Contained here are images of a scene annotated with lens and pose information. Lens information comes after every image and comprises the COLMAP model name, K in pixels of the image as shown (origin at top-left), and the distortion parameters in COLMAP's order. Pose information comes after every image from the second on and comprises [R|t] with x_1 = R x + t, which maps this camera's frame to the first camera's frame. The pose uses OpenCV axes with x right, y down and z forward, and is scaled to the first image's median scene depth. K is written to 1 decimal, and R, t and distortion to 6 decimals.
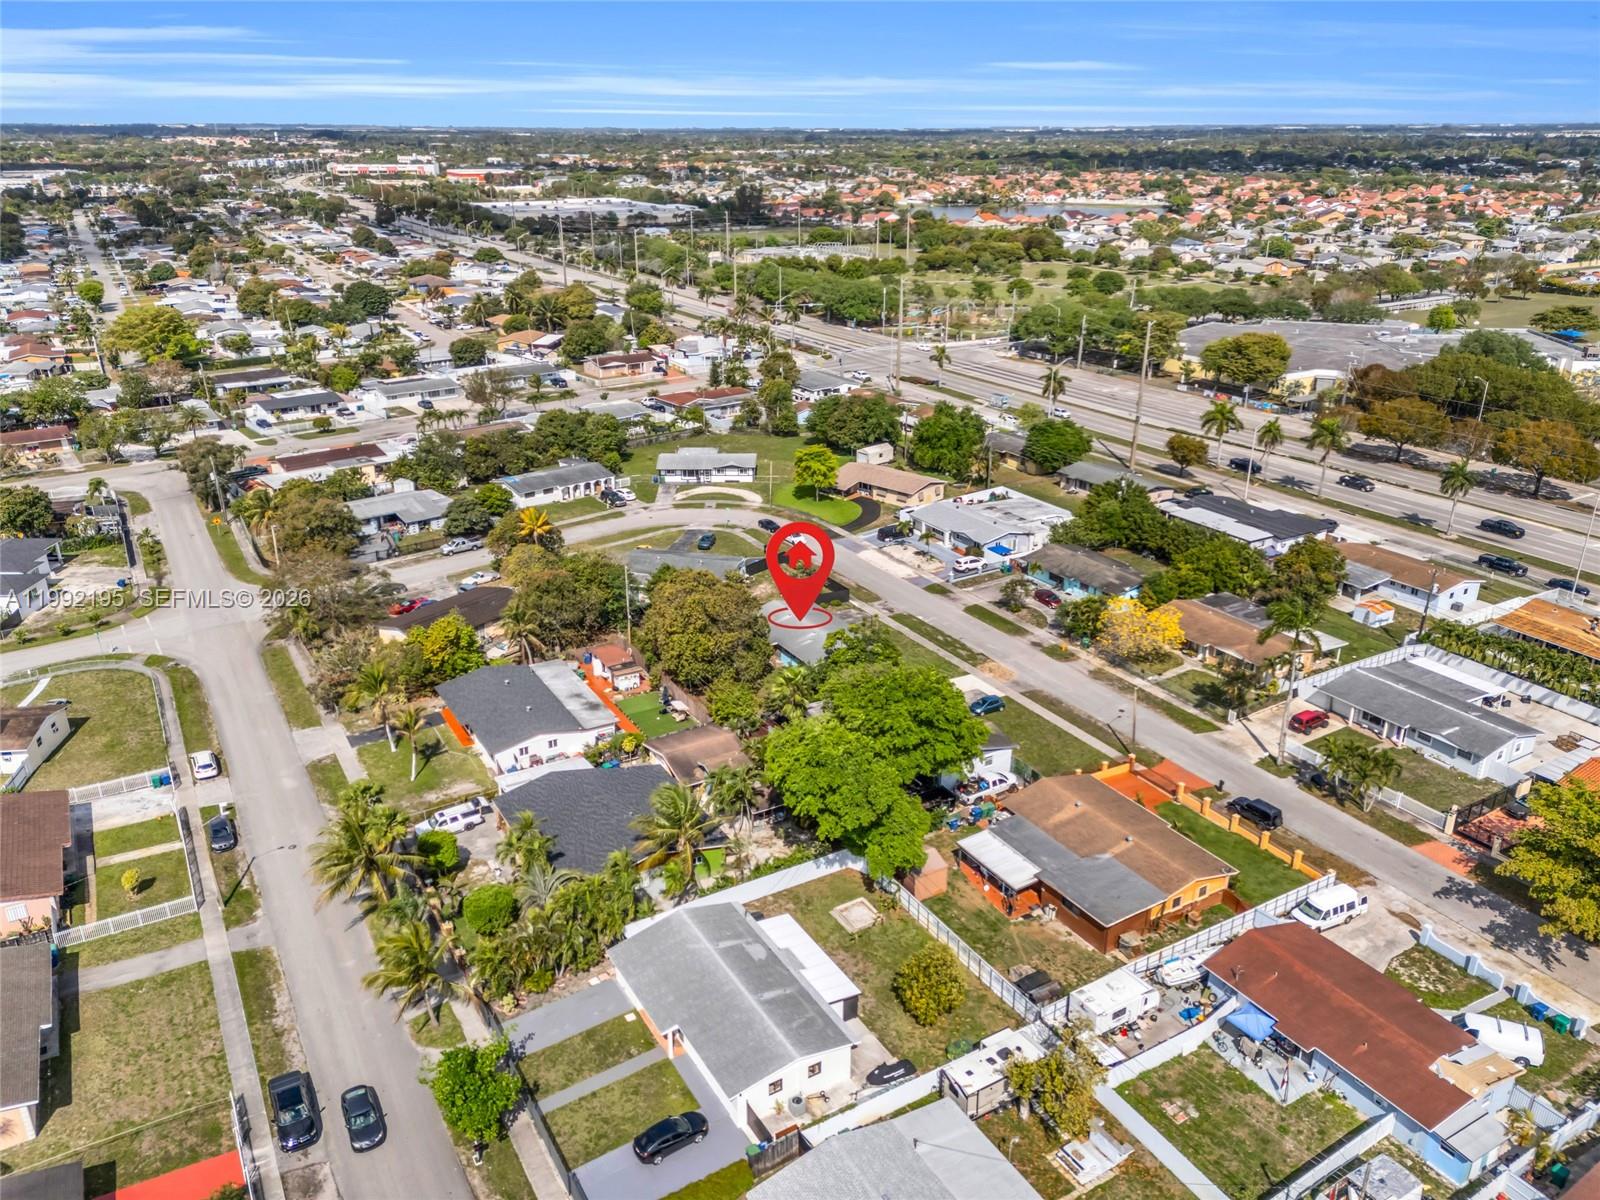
lens RADIAL K [[1182.0, 0, 800.0], [0, 1182.0, 600.0], [0, 0, 1]] dist [0.080168, -0.089830]
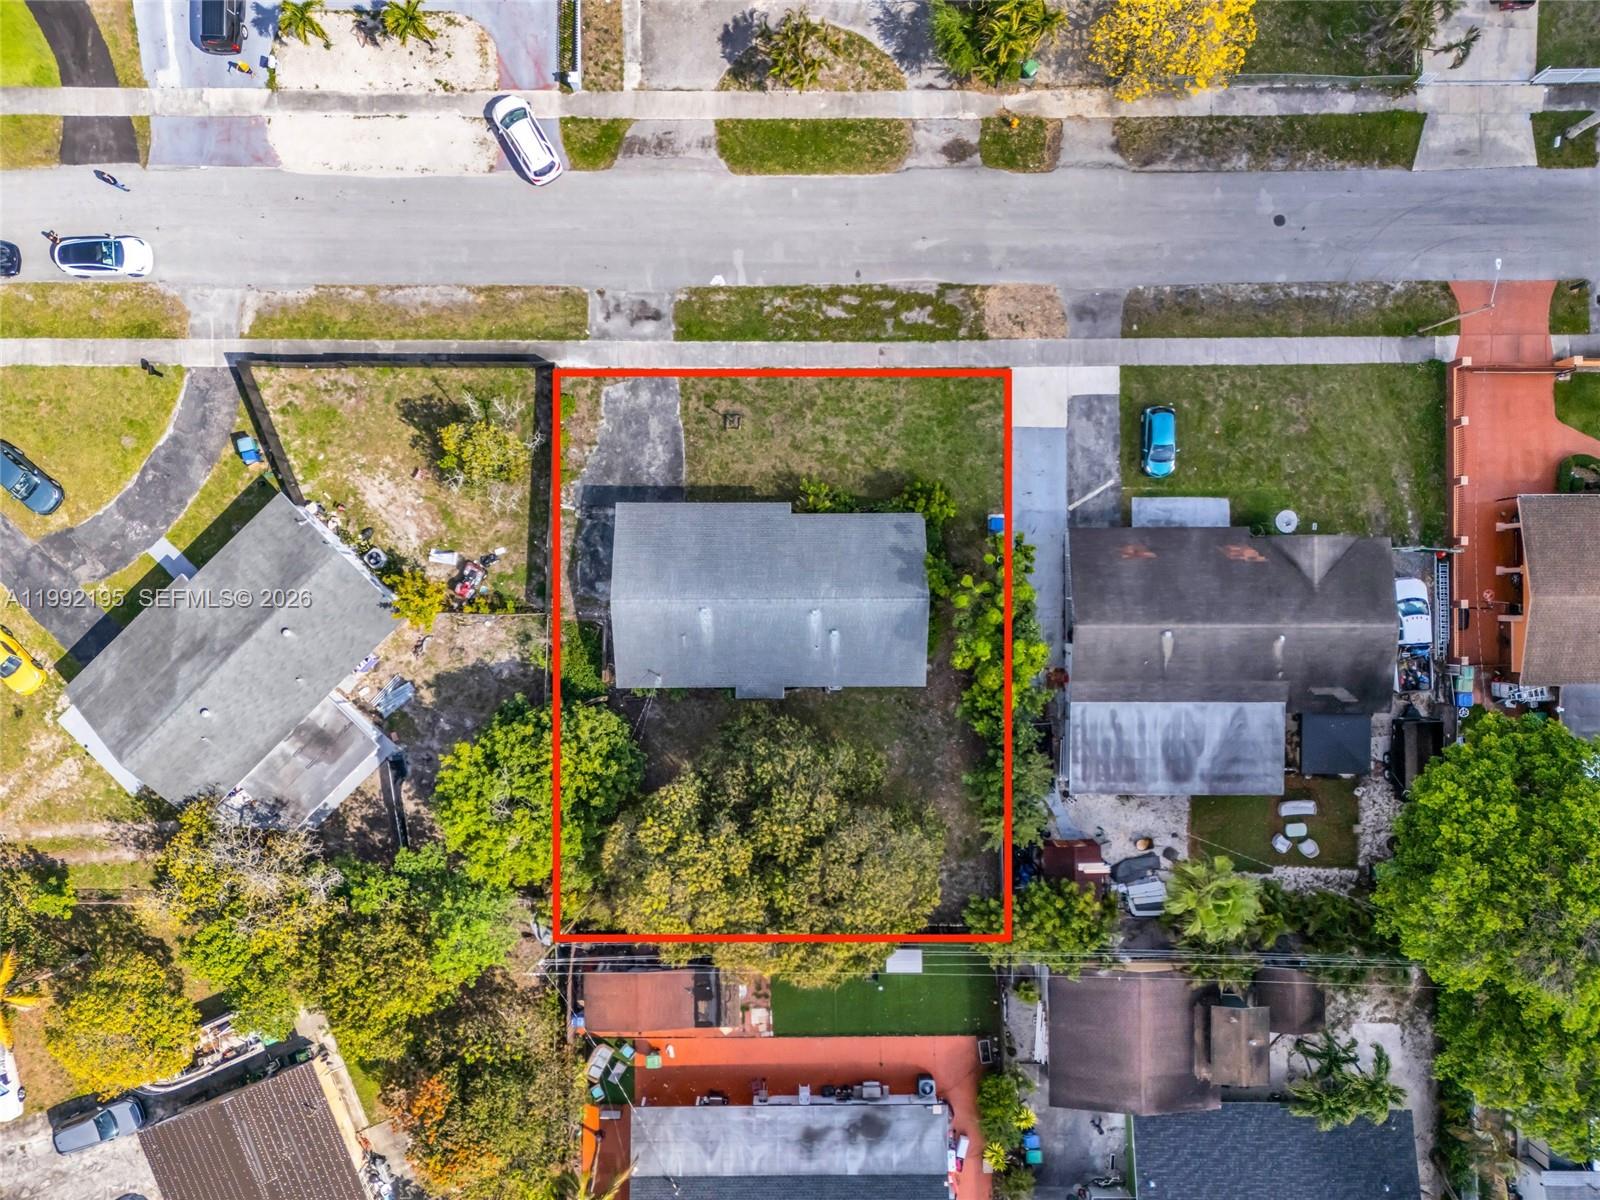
lens RADIAL K [[1182.0, 0, 800.0], [0, 1182.0, 600.0], [0, 0, 1]] dist [0.080168, -0.089830]
pose [[0.502605, -0.864496, 0.005865, 0.008372], [0.313339, 0.188485, 0.930748, -0.311943], [-0.805733, -0.465961, 0.365614, 0.633473]]
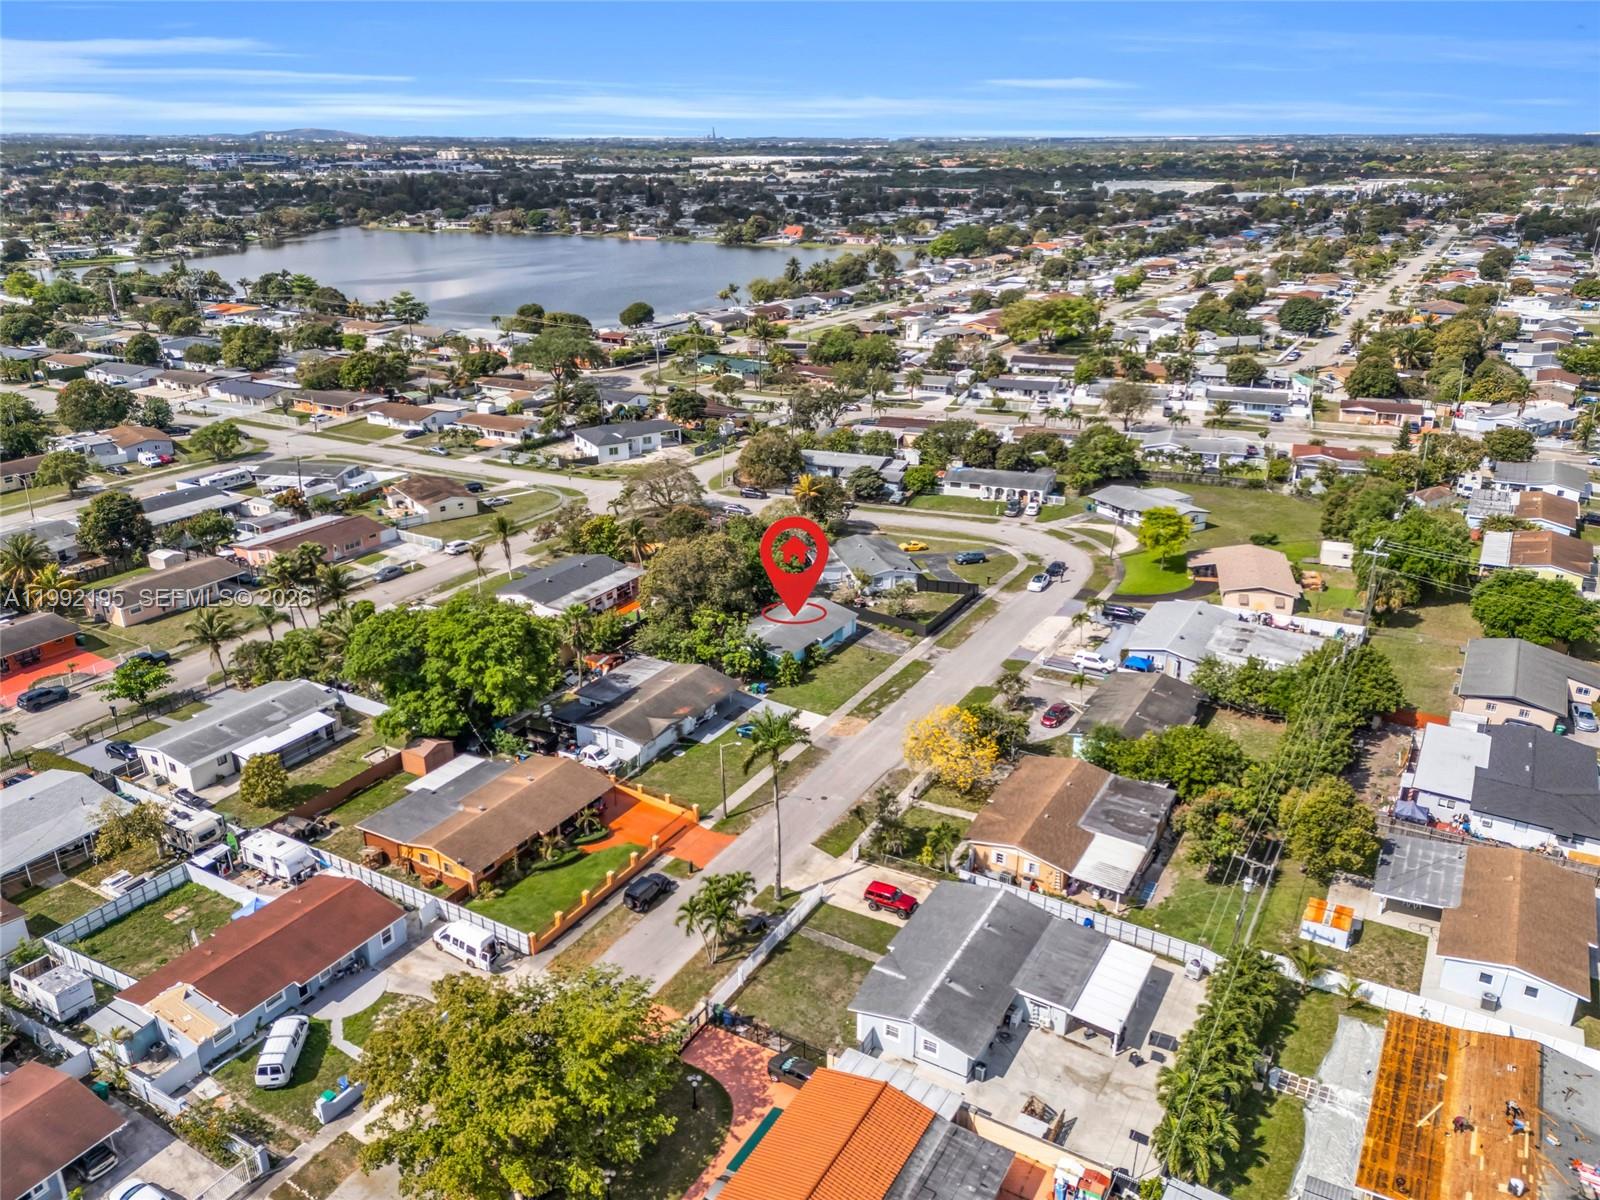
lens RADIAL K [[1182.0, 0, 800.0], [0, 1182.0, 600.0], [0, 0, 1]] dist [0.080168, -0.089830]
pose [[0.486161, 0.316559, -0.814517, 0.670860], [-0.321828, 0.931428, 0.169906, -0.138422], [0.812449, 0.179533, 0.554702, 0.321401]]
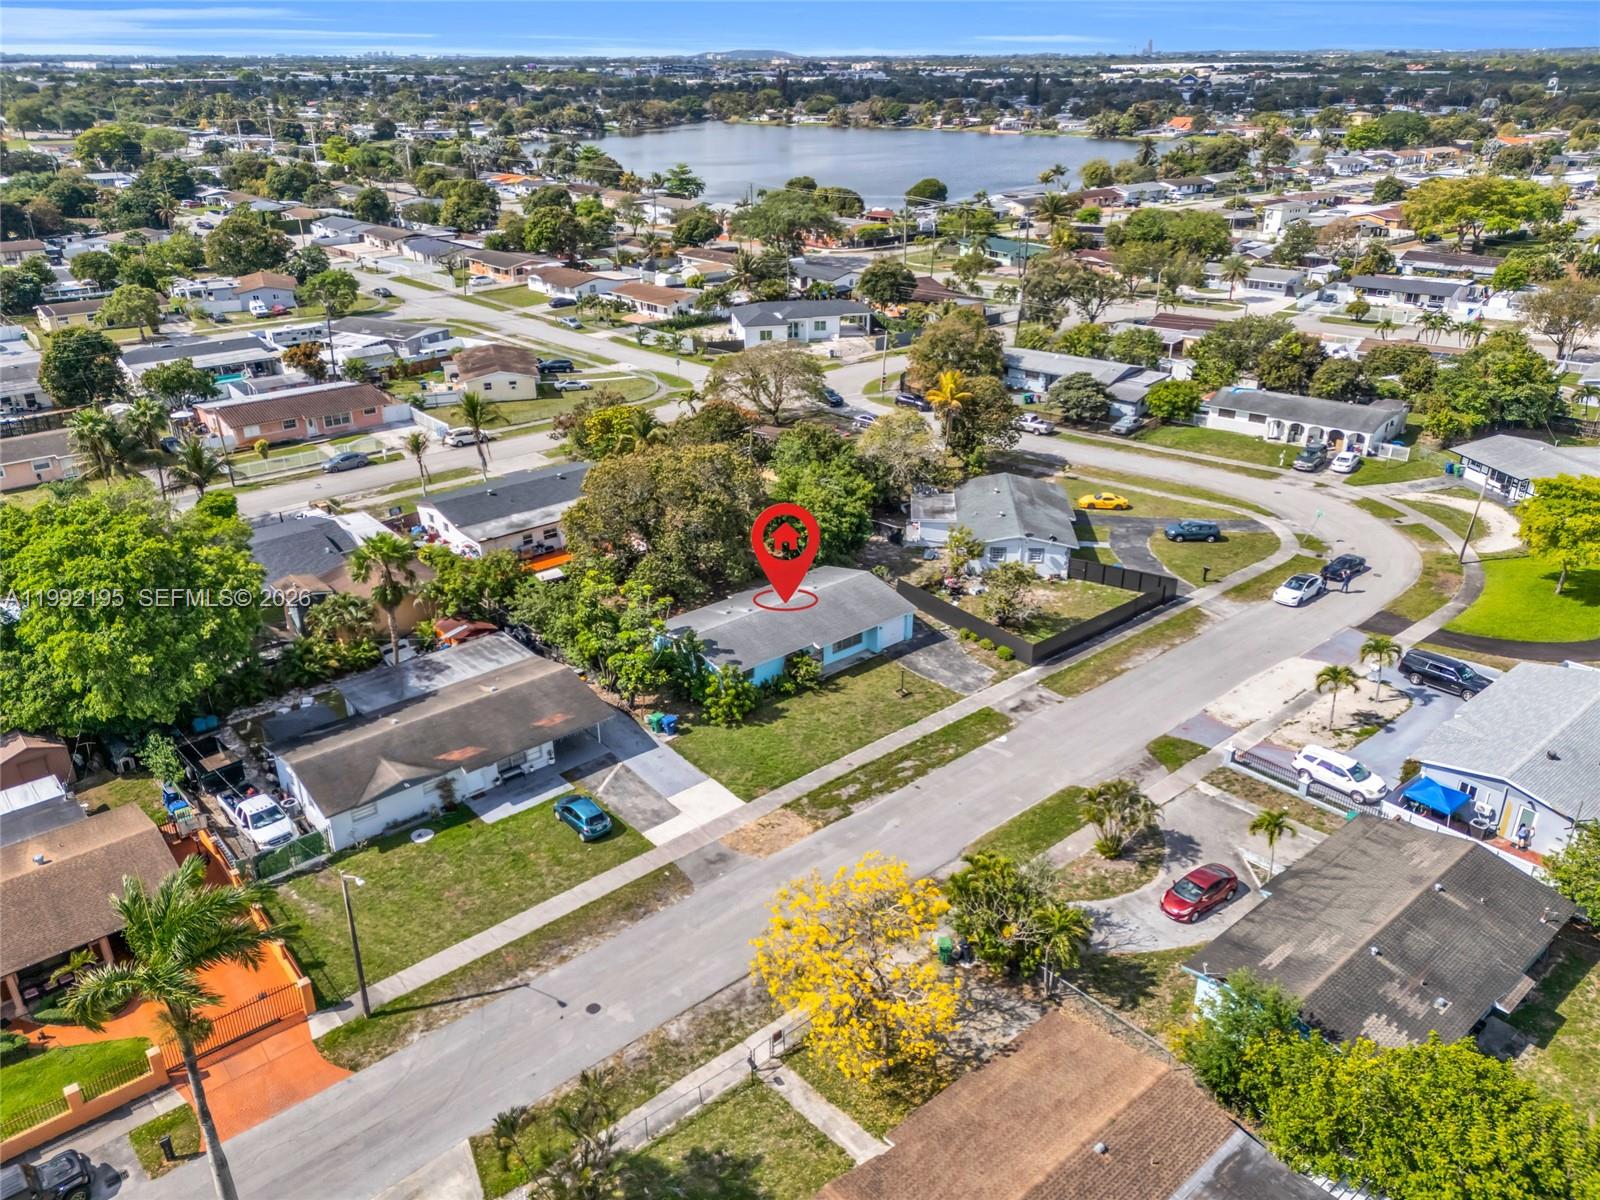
lens RADIAL K [[1182.0, 0, 800.0], [0, 1182.0, 600.0], [0, 0, 1]] dist [0.080168, -0.089830]
pose [[0.177124, 0.406489, -0.896322, 0.427430], [-0.358896, 0.874687, 0.325755, -0.140941], [0.916417, 0.263988, 0.300816, 0.635914]]
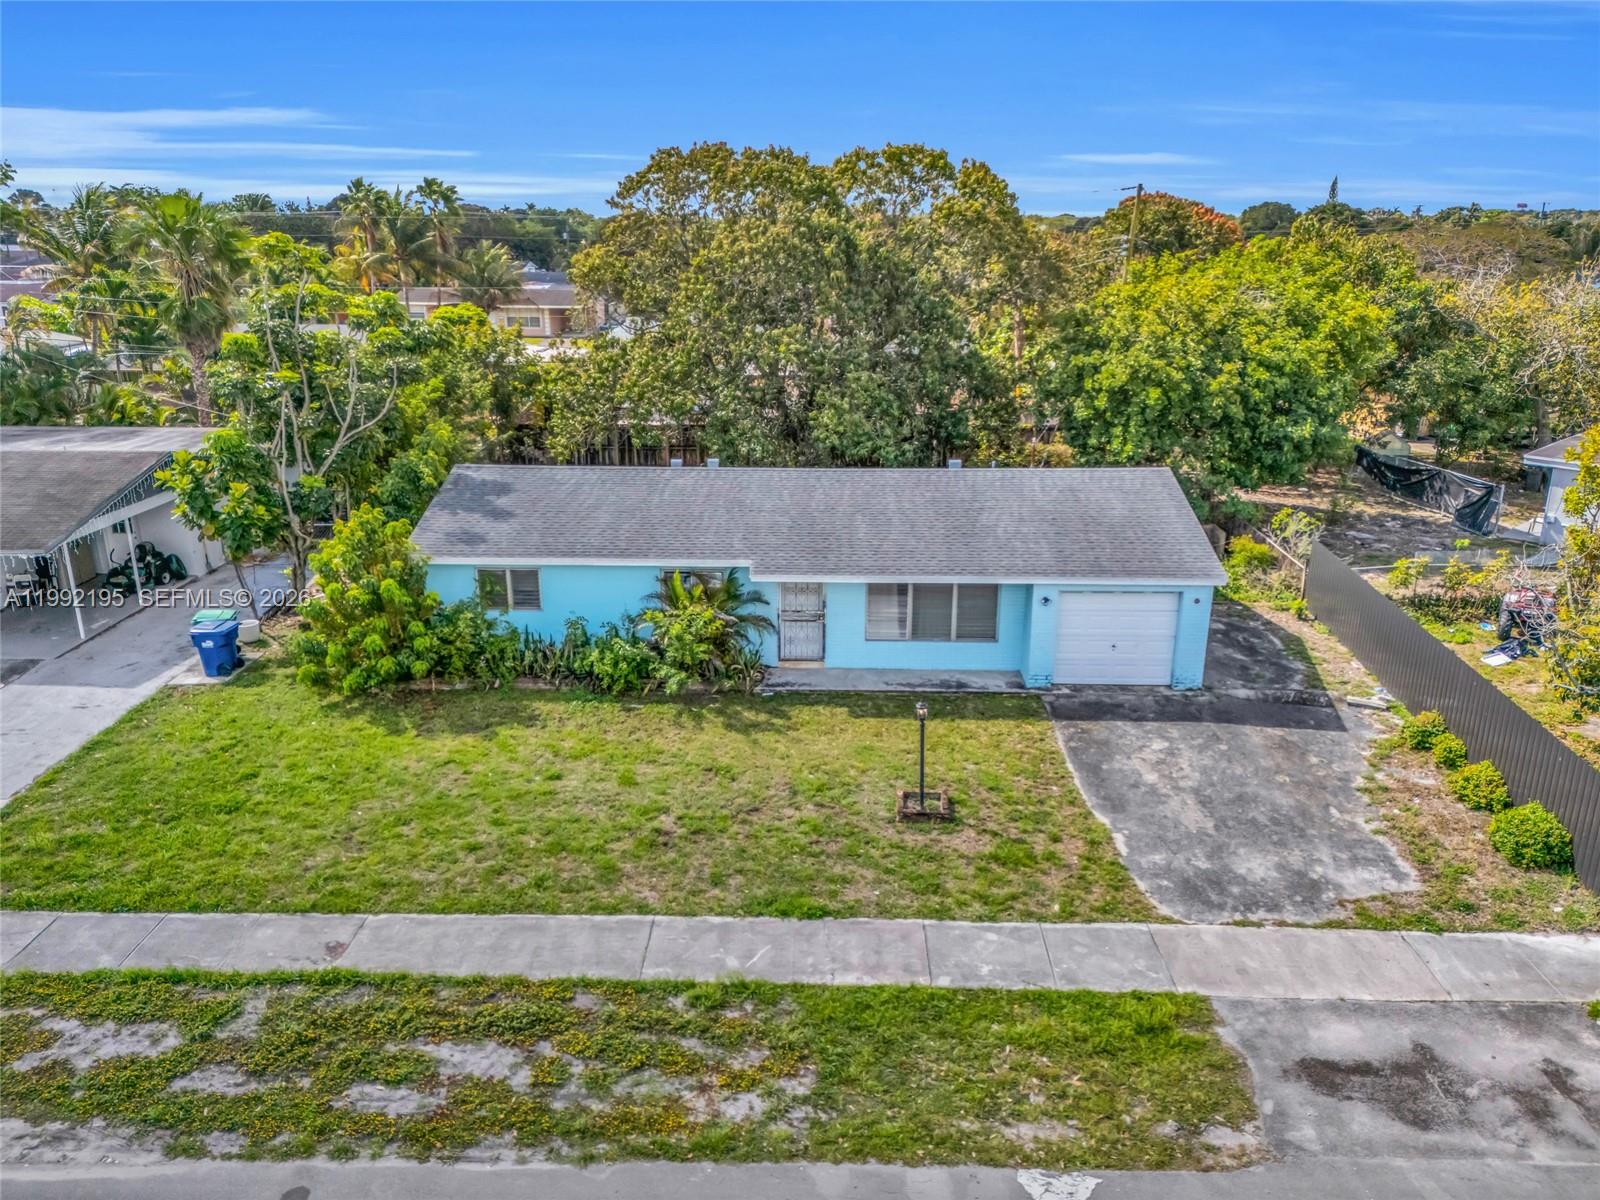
lens RADIAL K [[1182.0, 0, 800.0], [0, 1182.0, 600.0], [0, 0, 1]] dist [0.080168, -0.089830]
pose [[-0.529993, 0.256250, -0.808359, 0.141142], [-0.312801, 0.826954, 0.467229, -0.044209], [0.788203, 0.500483, -0.358124, 0.835817]]
